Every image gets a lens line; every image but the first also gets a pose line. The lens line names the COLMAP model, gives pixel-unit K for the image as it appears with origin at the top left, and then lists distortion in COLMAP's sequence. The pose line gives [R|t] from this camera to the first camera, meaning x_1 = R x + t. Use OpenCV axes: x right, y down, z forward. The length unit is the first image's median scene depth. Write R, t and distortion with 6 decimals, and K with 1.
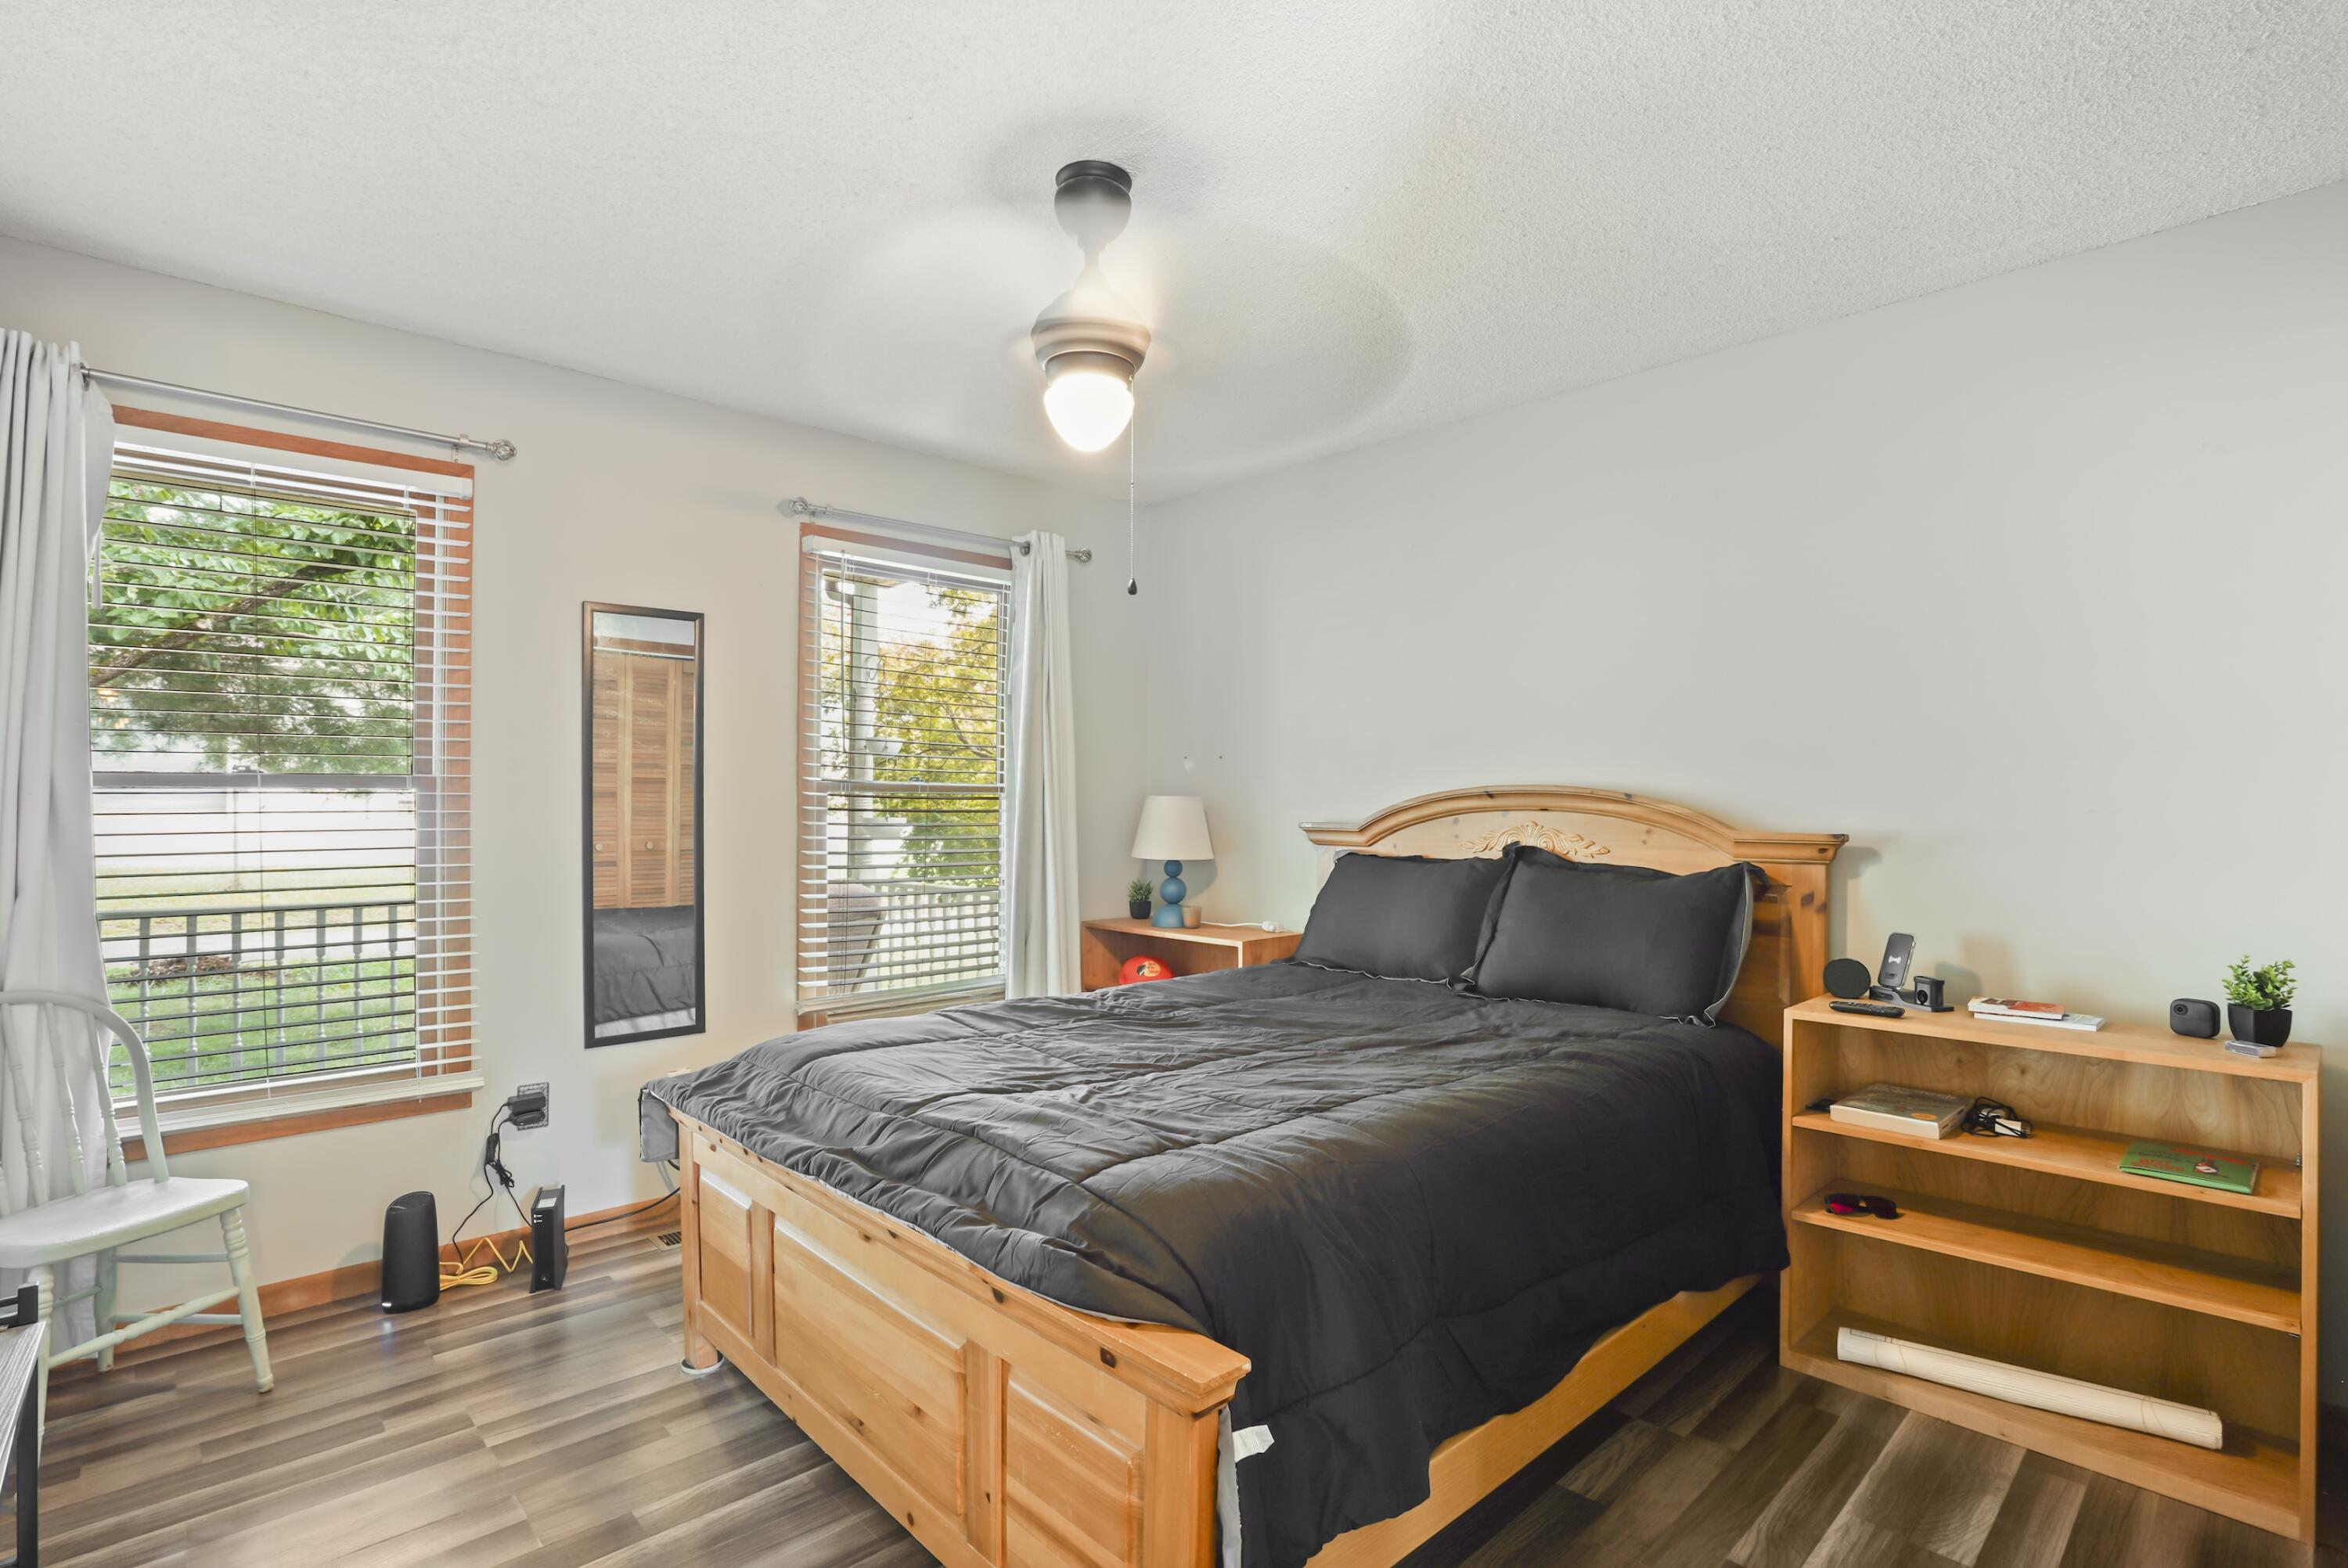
lens RADIAL K [[1117.9, 0, 1174.4], [0, 1117.9, 783.7], [0, 0, 1]] dist [-0.056180, 0.015638]
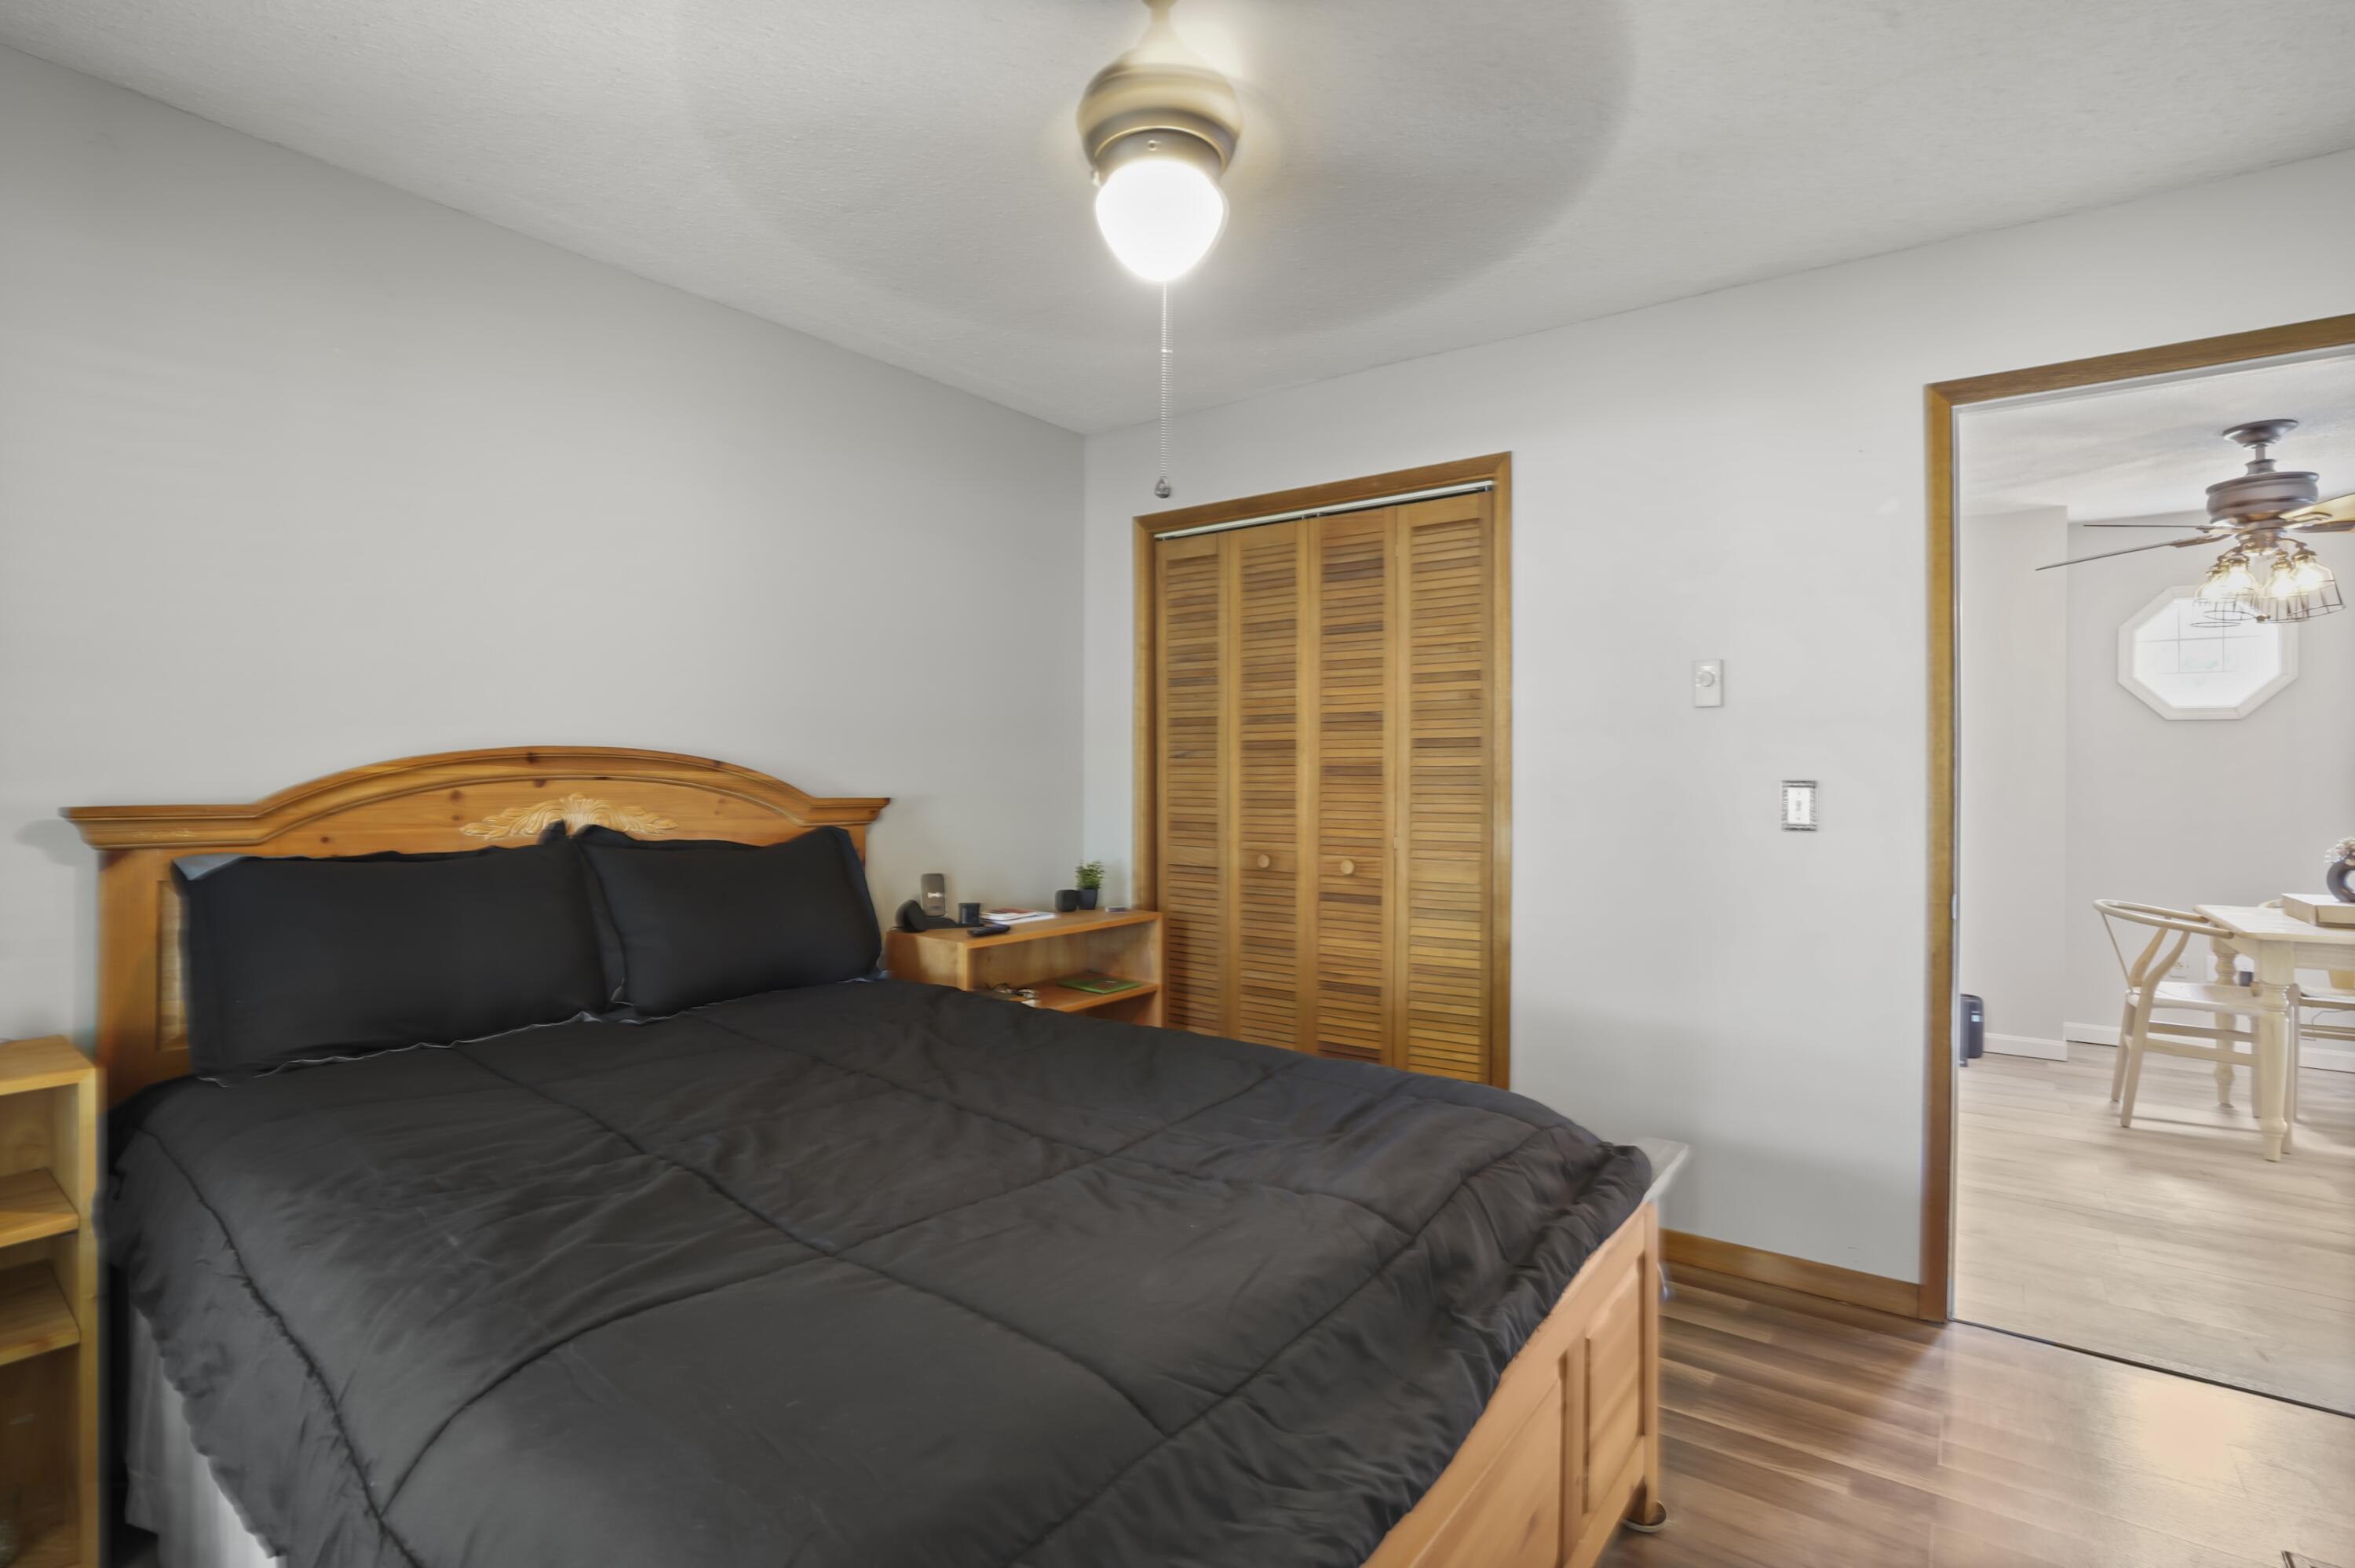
lens RADIAL K [[1121.2, 0, 1175.4], [0, 1121.2, 776.6], [0, 0, 1]] dist [-0.056180, 0.015638]
pose [[-0.156877, 0.002071, 0.987616, -0.562954], [-0.014244, 0.999889, -0.004359, 0.020902], [-0.987515, -0.014751, -0.156830, 0.766139]]
